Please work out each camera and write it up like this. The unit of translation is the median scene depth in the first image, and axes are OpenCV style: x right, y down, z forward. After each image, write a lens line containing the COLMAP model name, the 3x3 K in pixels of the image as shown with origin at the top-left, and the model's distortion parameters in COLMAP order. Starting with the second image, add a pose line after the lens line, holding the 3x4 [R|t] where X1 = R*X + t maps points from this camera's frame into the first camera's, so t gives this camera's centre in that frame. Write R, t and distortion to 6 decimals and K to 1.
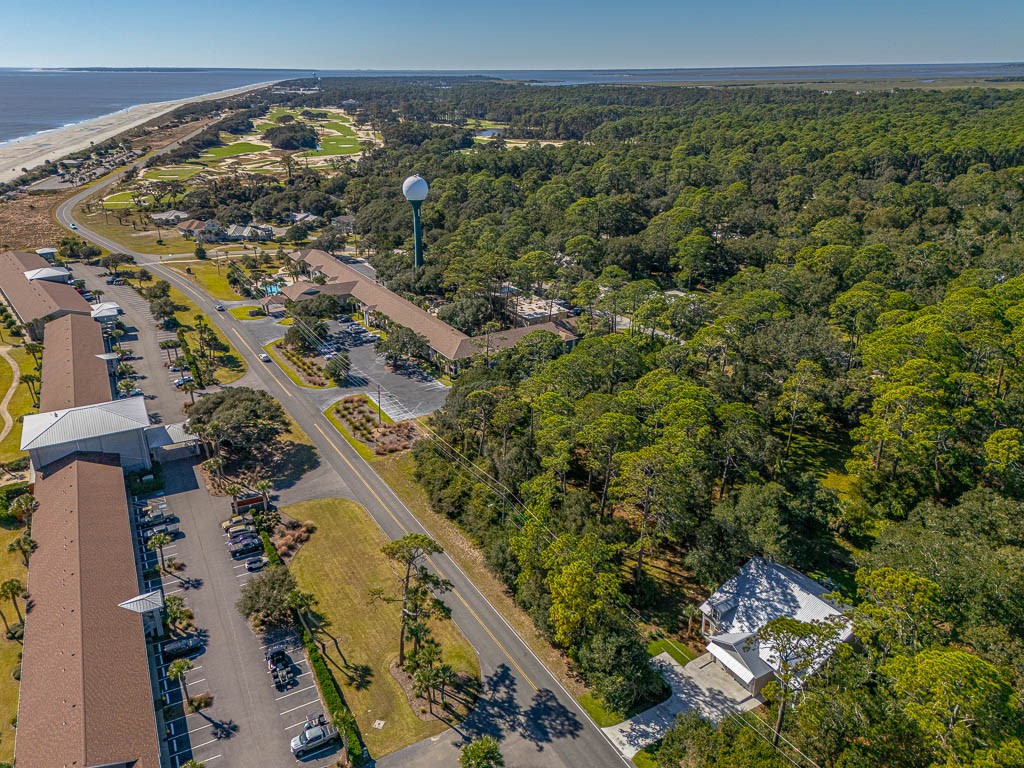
lens RADIAL K [[749.7, 0, 506.7], [0, 749.7, 383.4], [0, 0, 1]] dist [0.139415, -0.138253]
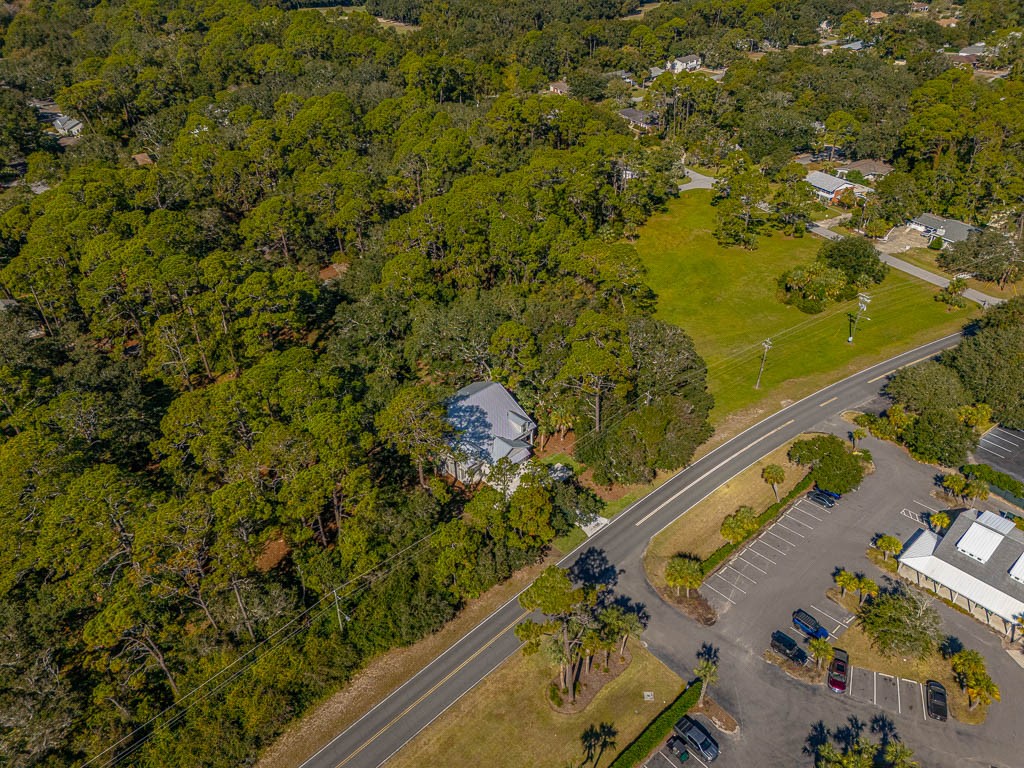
lens RADIAL K [[754.8, 0, 505.1], [0, 754.8, 382.2], [0, 0, 1]] dist [0.116915, -0.099268]
pose [[-0.217667, -0.534269, 0.816810, -0.686463], [0.399526, 0.714777, 0.573997, -0.478154], [-0.890506, 0.451277, 0.057871, 0.863544]]
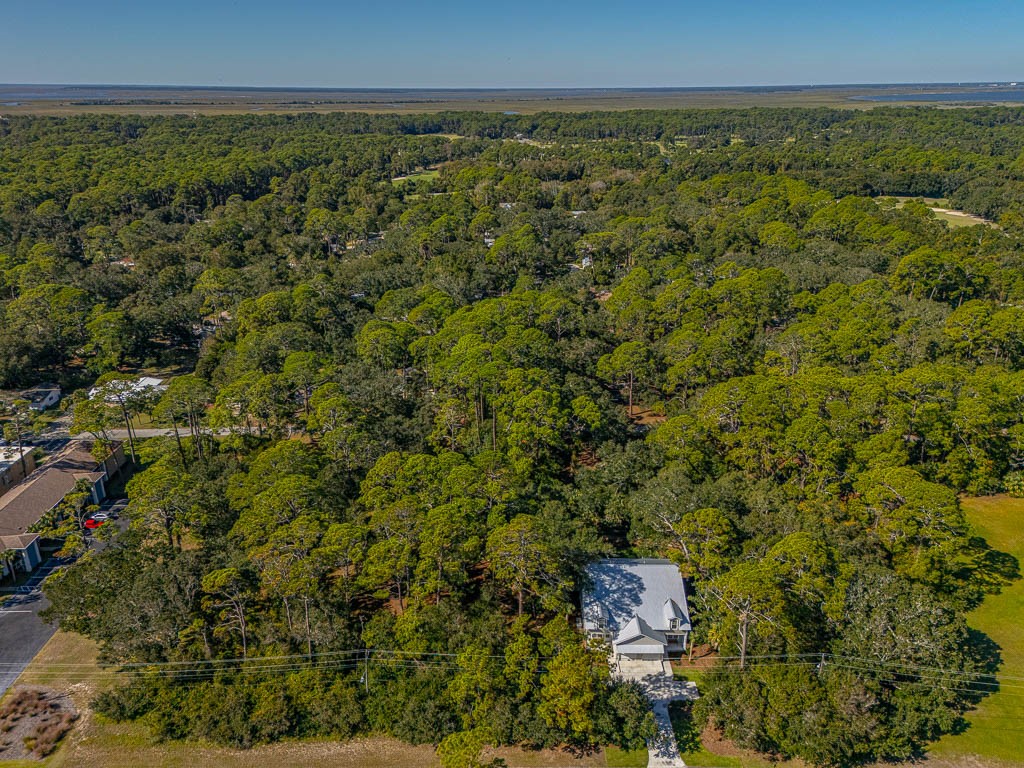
lens RADIAL K [[754.8, 0, 505.1], [0, 754.8, 382.2], [0, 0, 1]] dist [0.116915, -0.099268]
pose [[0.521525, -0.313582, 0.793522, -0.631148], [0.341754, 0.928926, 0.142480, -0.263646], [-0.781803, 0.196883, 0.591626, 0.368641]]
